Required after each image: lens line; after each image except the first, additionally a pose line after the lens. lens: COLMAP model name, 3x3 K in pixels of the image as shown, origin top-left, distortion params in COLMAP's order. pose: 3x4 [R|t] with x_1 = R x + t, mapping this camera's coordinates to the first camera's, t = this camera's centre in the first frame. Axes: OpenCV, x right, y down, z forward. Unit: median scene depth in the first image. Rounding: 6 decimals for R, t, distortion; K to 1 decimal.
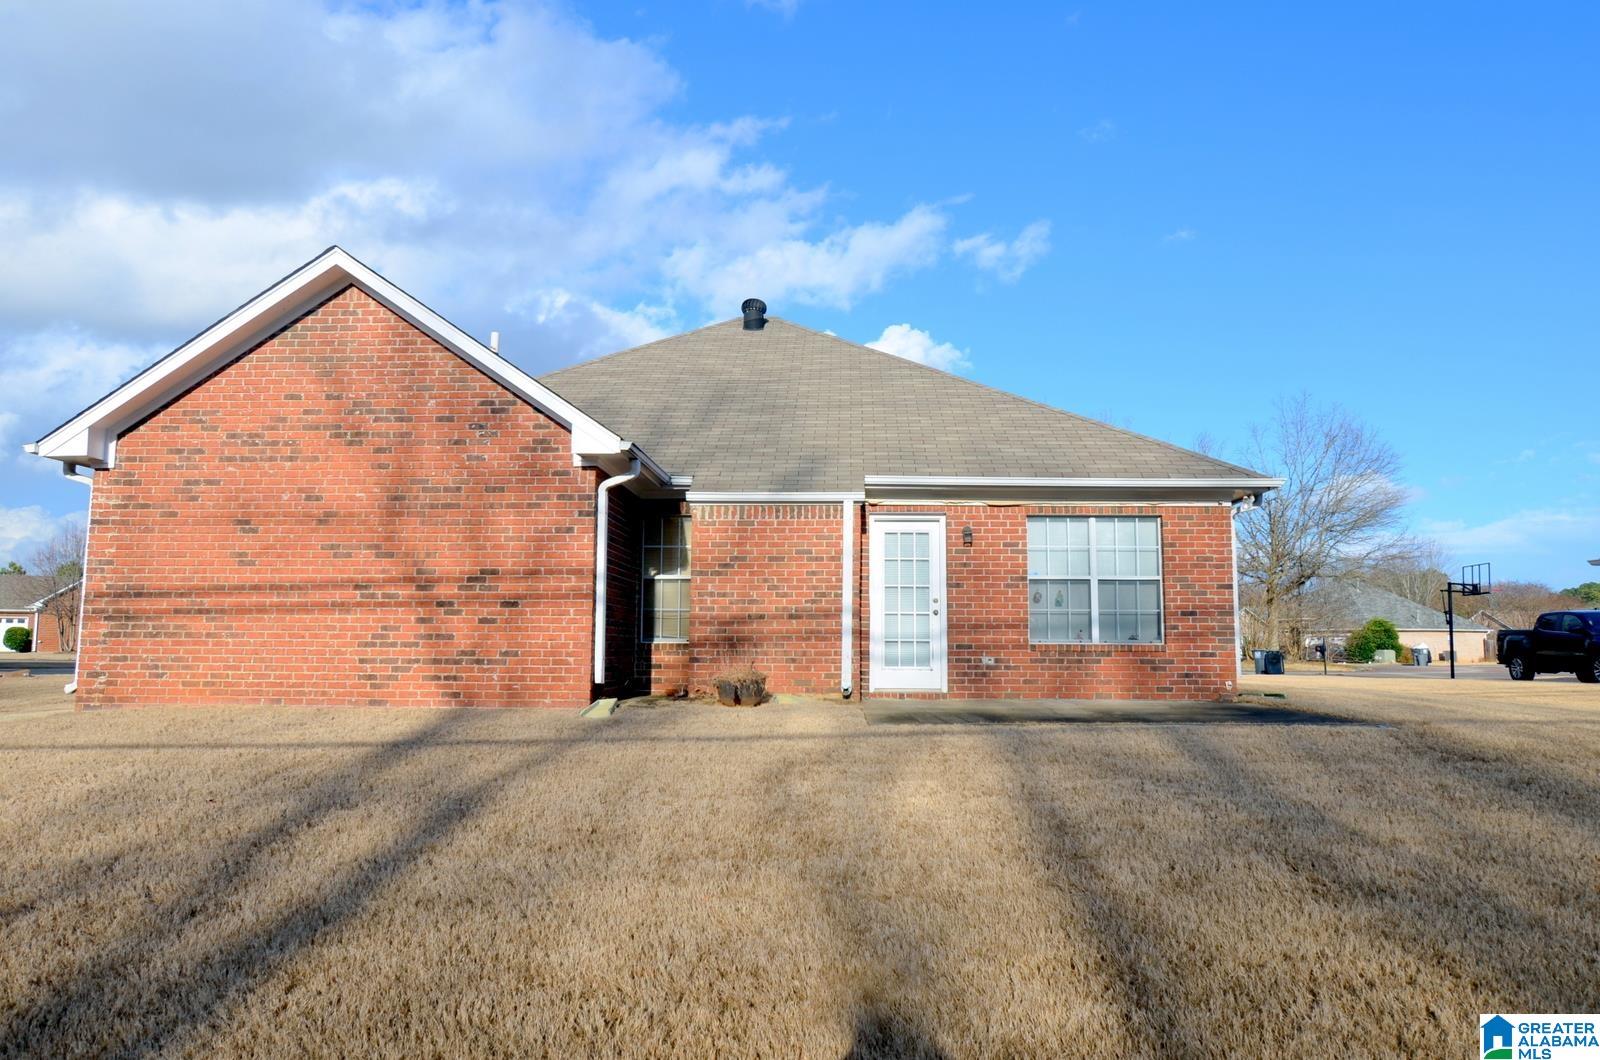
lens RADIAL K [[969.0, 0, 788.1], [0, 969.0, 544.7], [0, 0, 1]] dist [-0.034768, 0.003291]
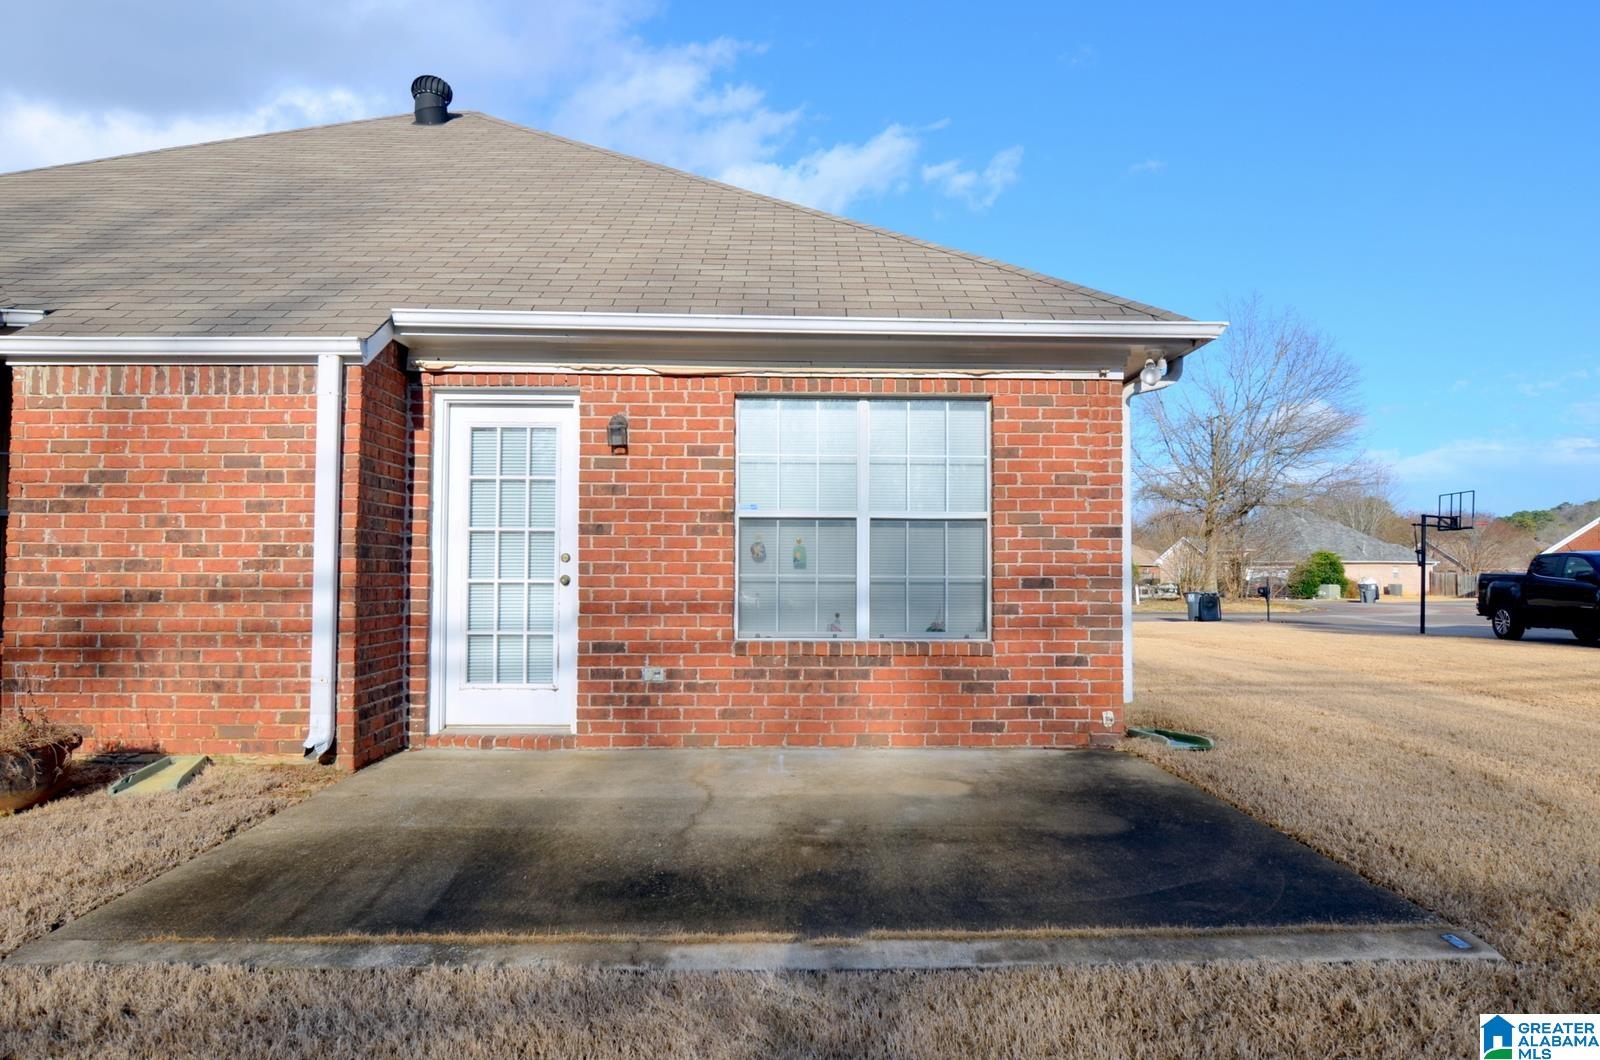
lens RADIAL K [[969.0, 0, 801.0], [0, 969.0, 542.9], [0, 0, 1]] dist [-0.034768, 0.003291]
pose [[0.998196, -0.000142, 0.060039, 0.255595], [-0.004408, 0.997125, 0.075641, 0.009832], [-0.059877, -0.075769, 0.995326, 0.484645]]
